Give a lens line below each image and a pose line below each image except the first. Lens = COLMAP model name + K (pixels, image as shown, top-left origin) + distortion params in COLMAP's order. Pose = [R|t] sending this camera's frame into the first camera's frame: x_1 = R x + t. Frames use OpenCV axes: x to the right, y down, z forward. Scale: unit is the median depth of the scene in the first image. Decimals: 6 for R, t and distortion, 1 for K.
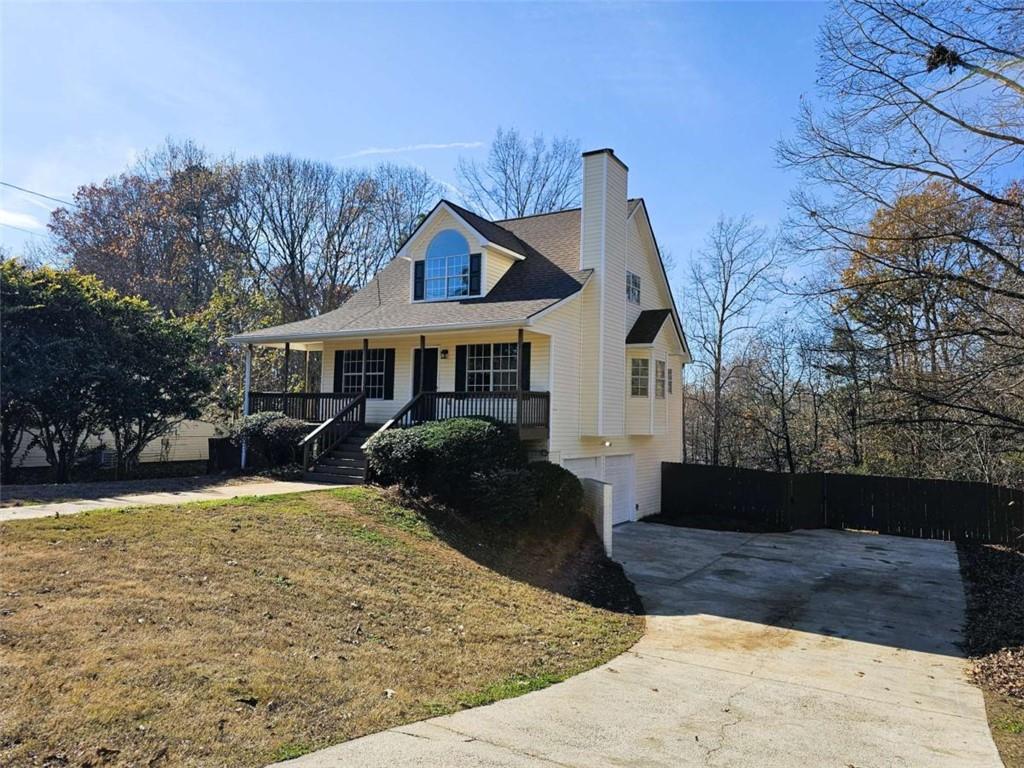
lens RADIAL K [[689.6, 0, 509.2], [0, 689.6, 379.4], [0, 0, 1]] dist [0.070164, -0.078884]
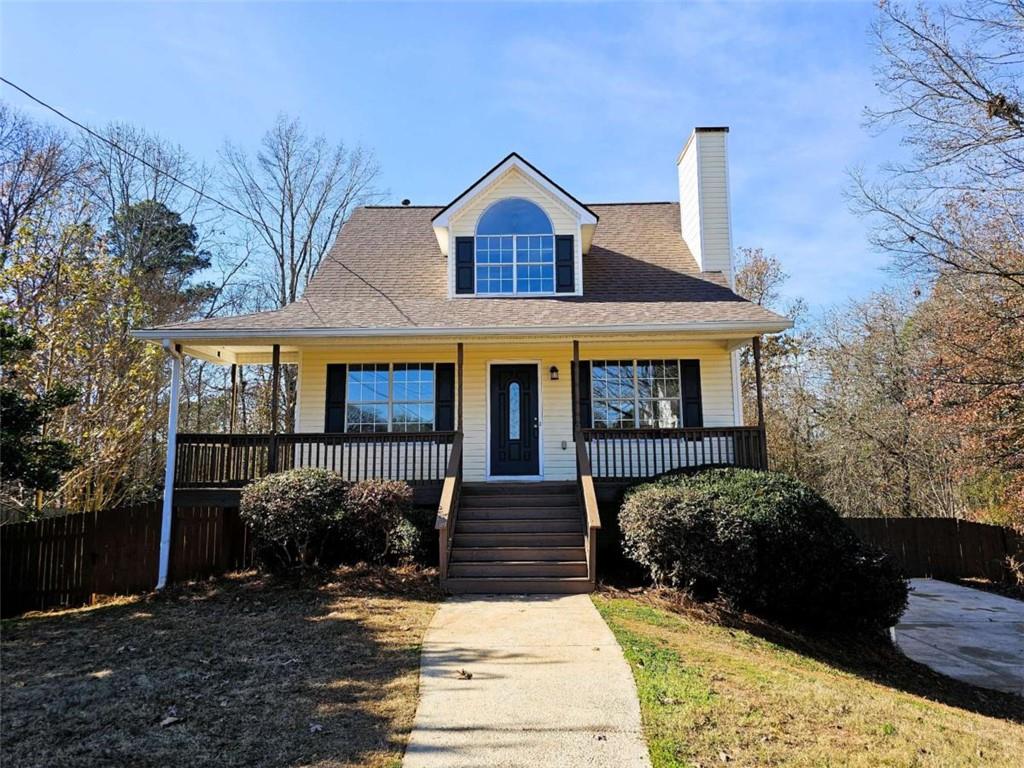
lens RADIAL K [[689.6, 0, 509.2], [0, 689.6, 379.4], [0, 0, 1]] dist [0.070164, -0.078884]
pose [[0.859897, 0.034214, 0.509320, -0.450873], [-0.000941, 0.997856, -0.065443, 0.013417], [-0.510467, 0.055795, 0.858085, 0.420280]]
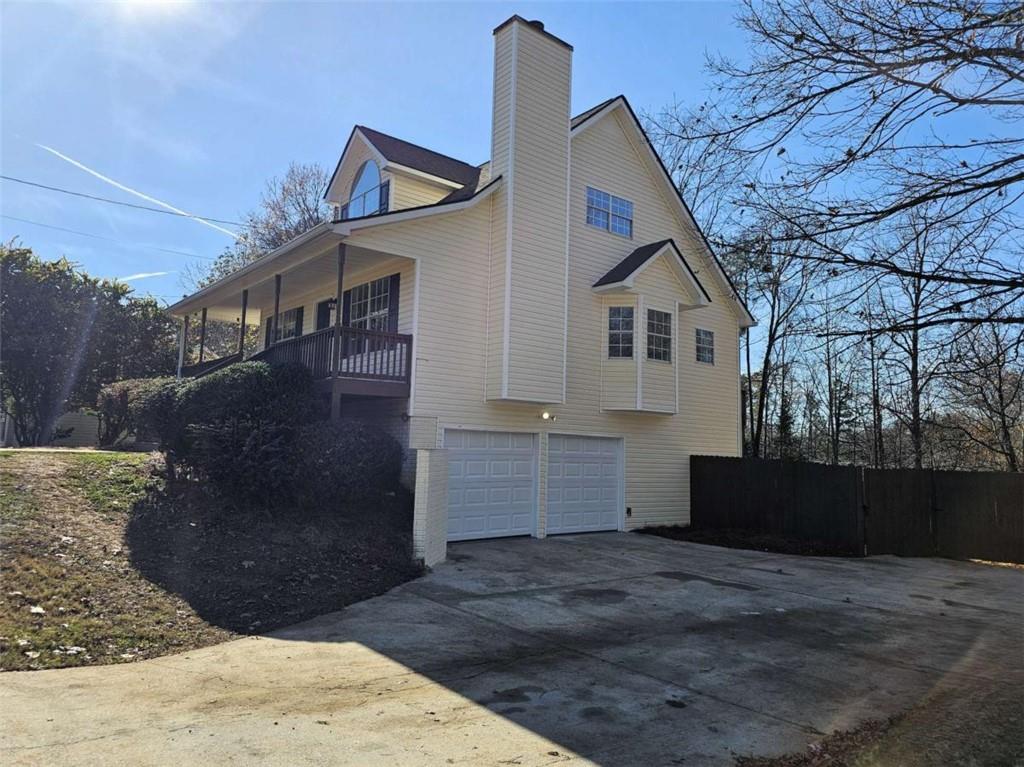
lens RADIAL K [[694.9, 0, 510.6], [0, 694.9, 371.3], [0, 0, 1]] dist [0.030650, -0.000910]
pose [[0.945188, -0.030915, -0.325060, 0.344151], [0.011067, 0.997969, -0.062731, 0.090499], [0.326339, 0.055696, 0.943611, 0.290036]]
